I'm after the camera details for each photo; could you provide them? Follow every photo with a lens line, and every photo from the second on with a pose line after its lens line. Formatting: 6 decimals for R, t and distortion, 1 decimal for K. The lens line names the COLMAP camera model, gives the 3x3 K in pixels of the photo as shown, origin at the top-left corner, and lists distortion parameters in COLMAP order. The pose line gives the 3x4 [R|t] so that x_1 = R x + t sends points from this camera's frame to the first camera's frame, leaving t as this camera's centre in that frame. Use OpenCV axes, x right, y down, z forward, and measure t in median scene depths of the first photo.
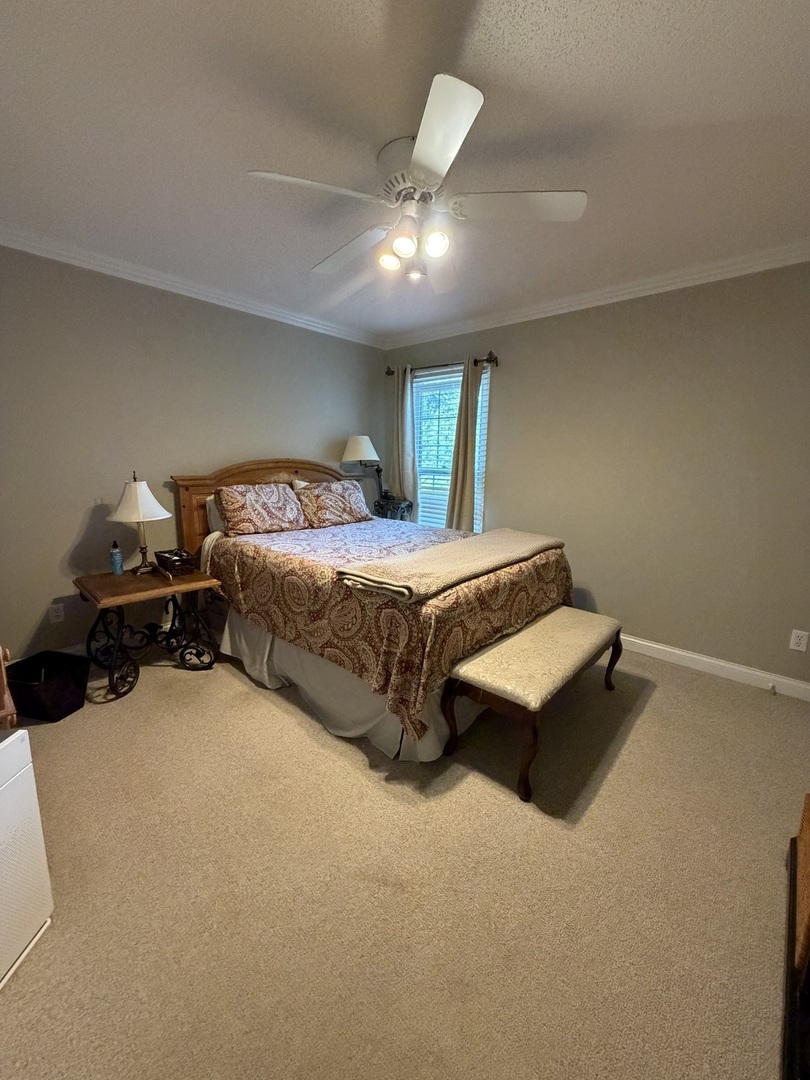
lens RADIAL K [[432.4, 0, 405.0], [0, 432.4, 540.0], [0, 0, 1]] dist [-0.002635, -0.000126]
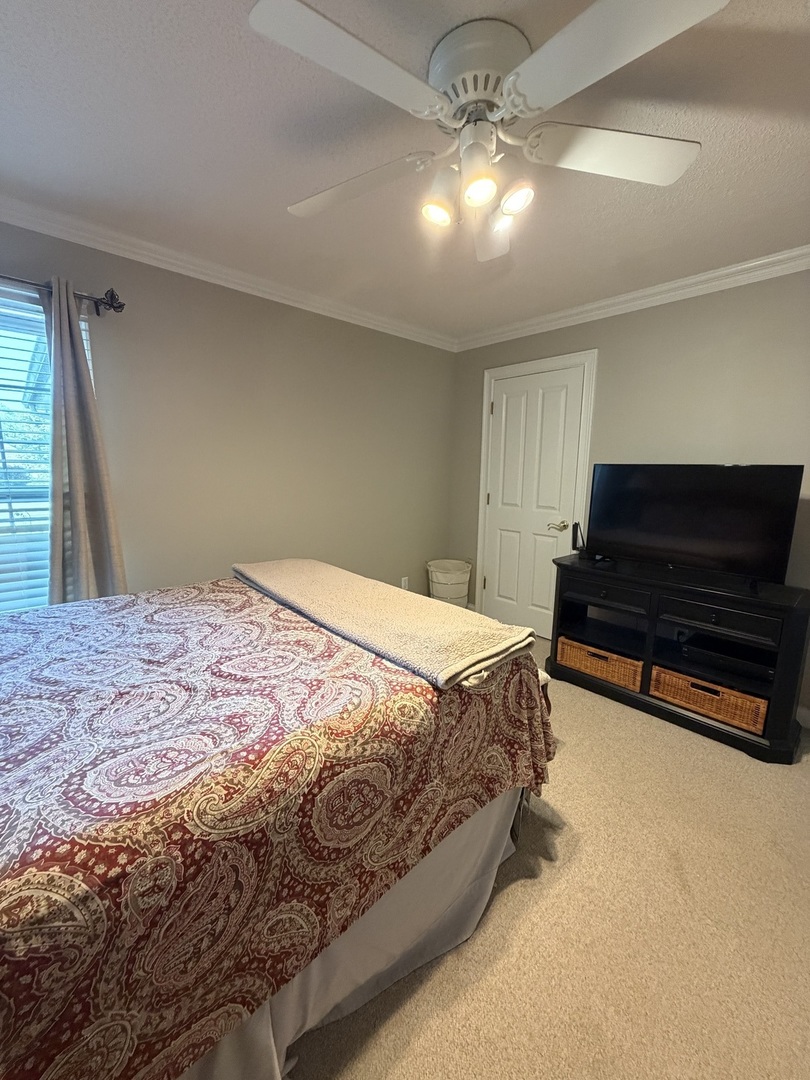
lens RADIAL K [[432.4, 0, 405.0], [0, 432.4, 540.0], [0, 0, 1]] dist [-0.002635, -0.000126]
pose [[0.085281, -0.184529, 0.979120, -0.673580], [0.171298, 0.970783, 0.168038, -0.208388], [-0.981521, 0.153391, 0.114399, 0.944126]]
